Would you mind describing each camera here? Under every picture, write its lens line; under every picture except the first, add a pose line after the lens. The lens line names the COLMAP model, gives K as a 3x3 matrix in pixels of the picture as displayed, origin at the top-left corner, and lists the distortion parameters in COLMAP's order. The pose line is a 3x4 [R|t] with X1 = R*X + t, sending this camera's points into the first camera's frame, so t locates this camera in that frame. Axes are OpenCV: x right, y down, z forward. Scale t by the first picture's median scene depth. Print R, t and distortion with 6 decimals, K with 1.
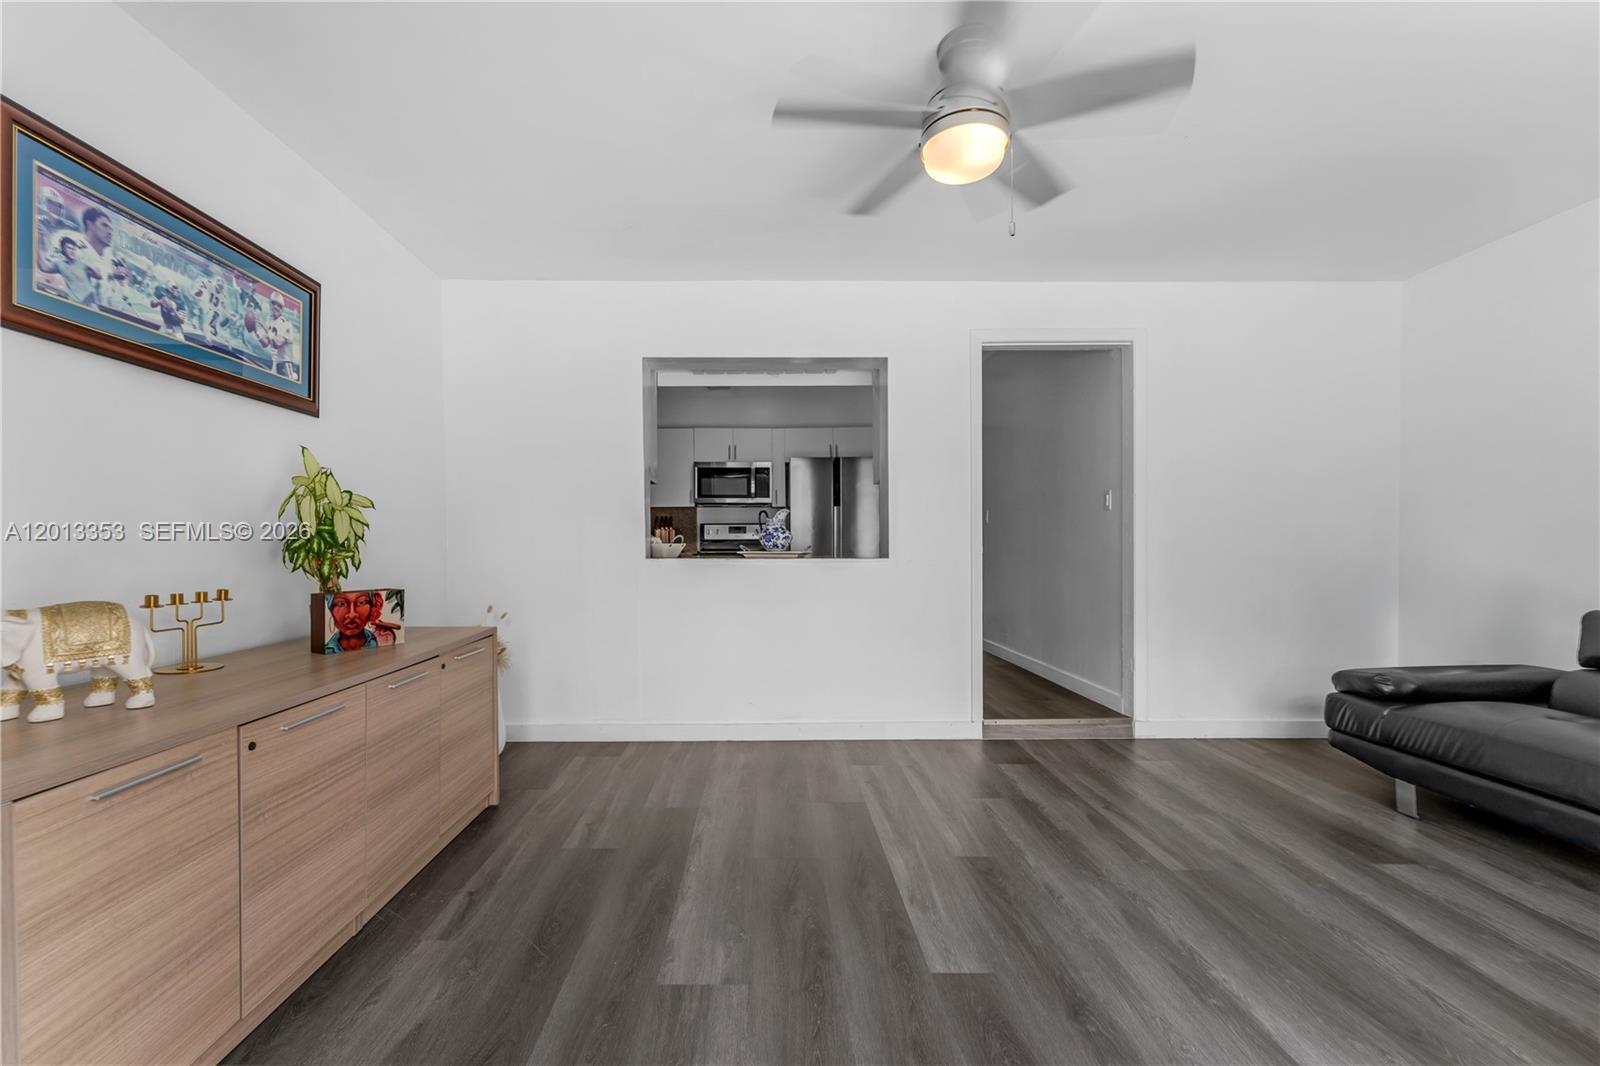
lens RADIAL K [[651.5, 0, 770.6], [0, 651.5, 555.7], [0, 0, 1]] dist [-0.001771, 0.000594]
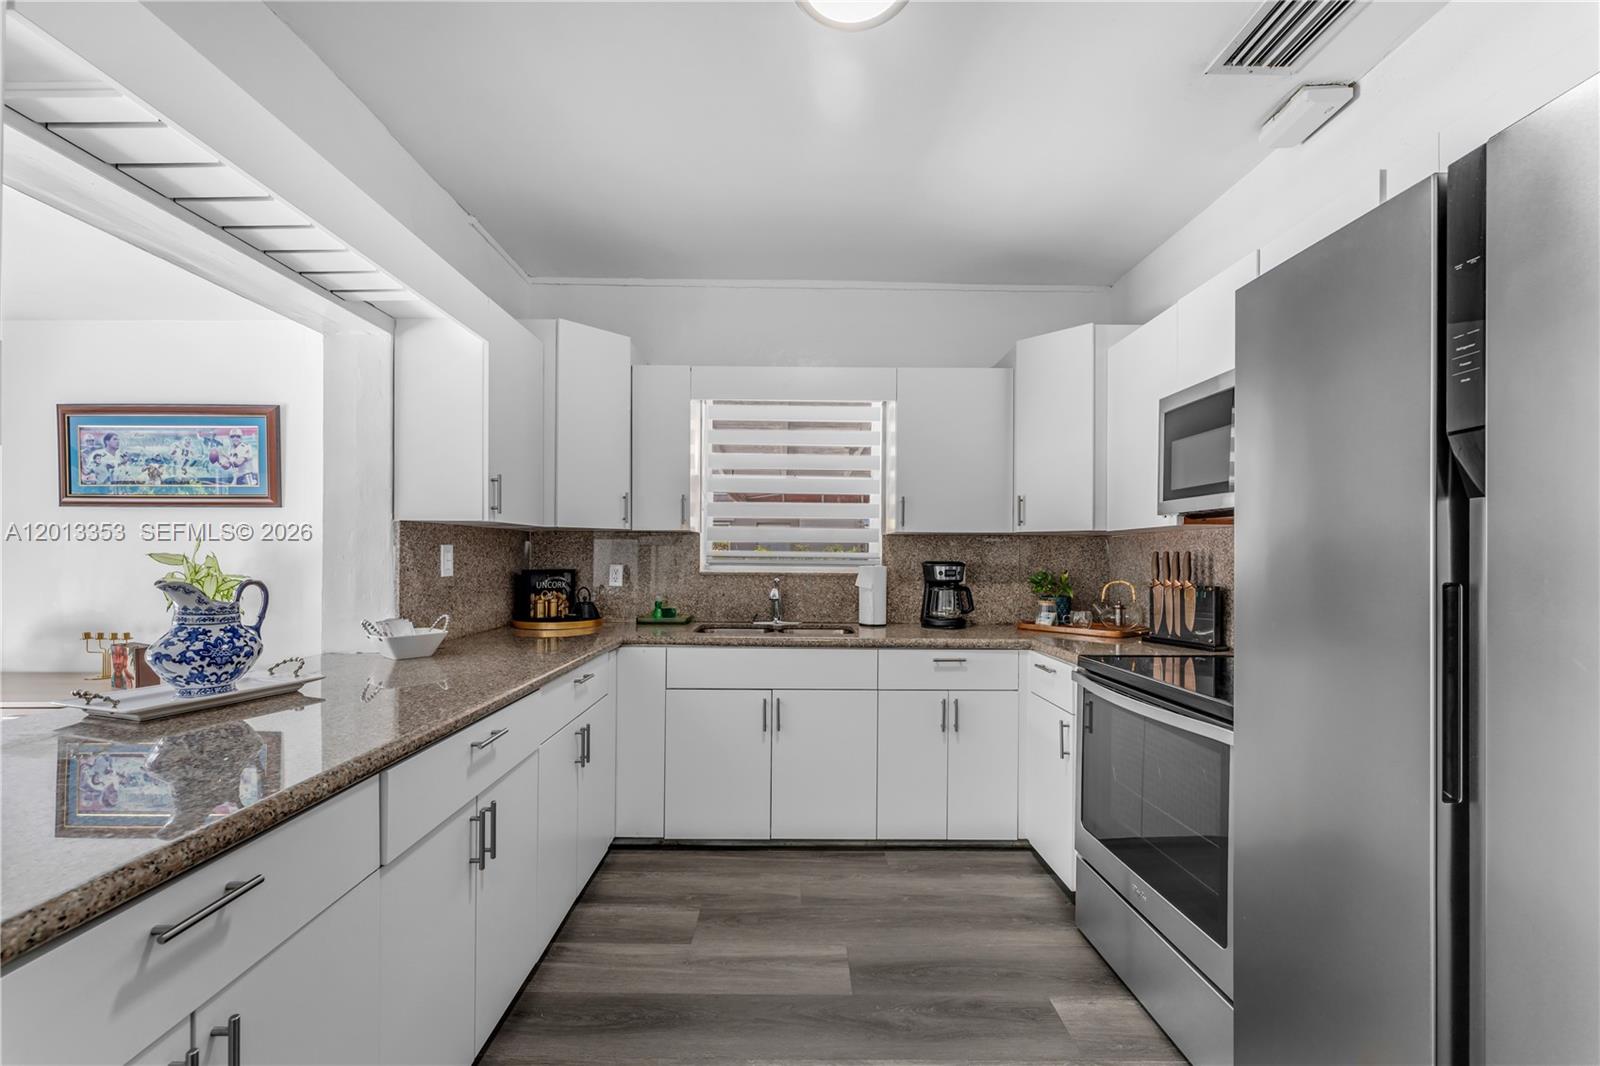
lens RADIAL K [[651.5, 0, 821.3], [0, 651.5, 553.4], [0, 0, 1]] dist [-0.001771, 0.000594]
pose [[-0.004597, 0.000851, -0.999989, 0.757077], [-0.022370, 0.999749, 0.000953, -0.179989], [0.999739, 0.022374, -0.004577, 2.600224]]
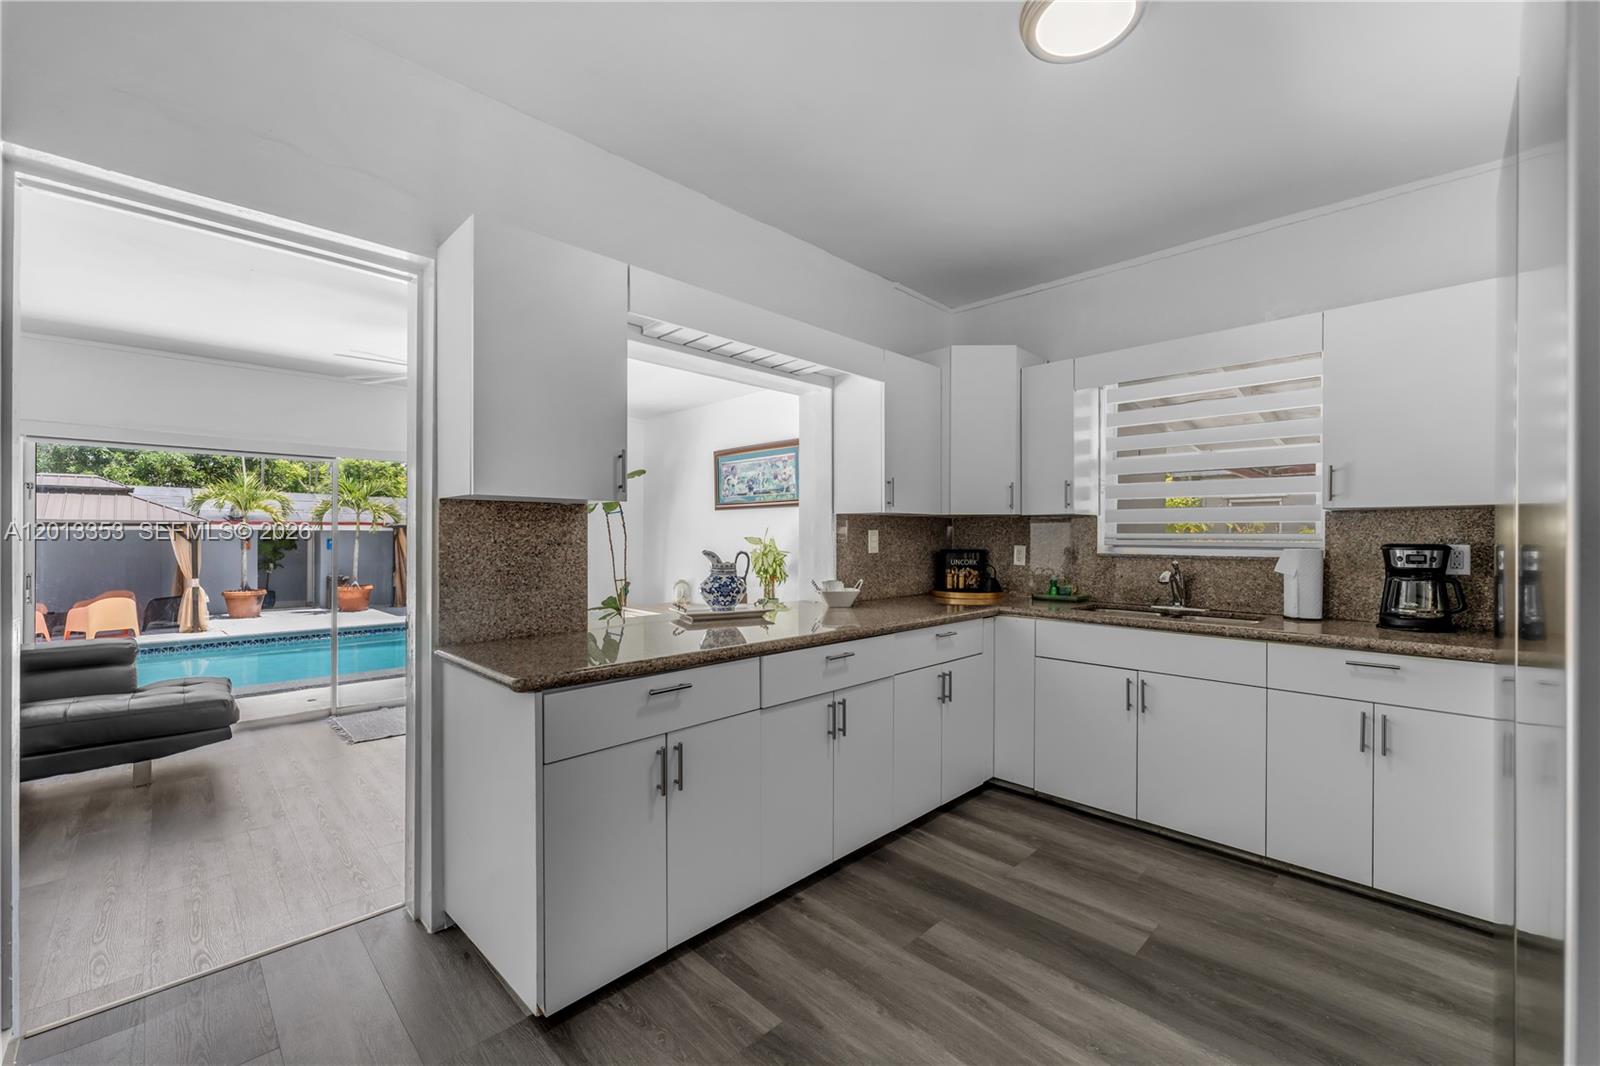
lens RADIAL K [[651.5, 0, 794.8], [0, 651.5, 538.9], [0, 0, 1]] dist [-0.001771, 0.000594]
pose [[-0.717516, 0.003842, -0.696531, 0.856420], [-0.011548, 0.999782, 0.017410, -0.182918], [0.696446, 0.020536, -0.717315, 2.951604]]
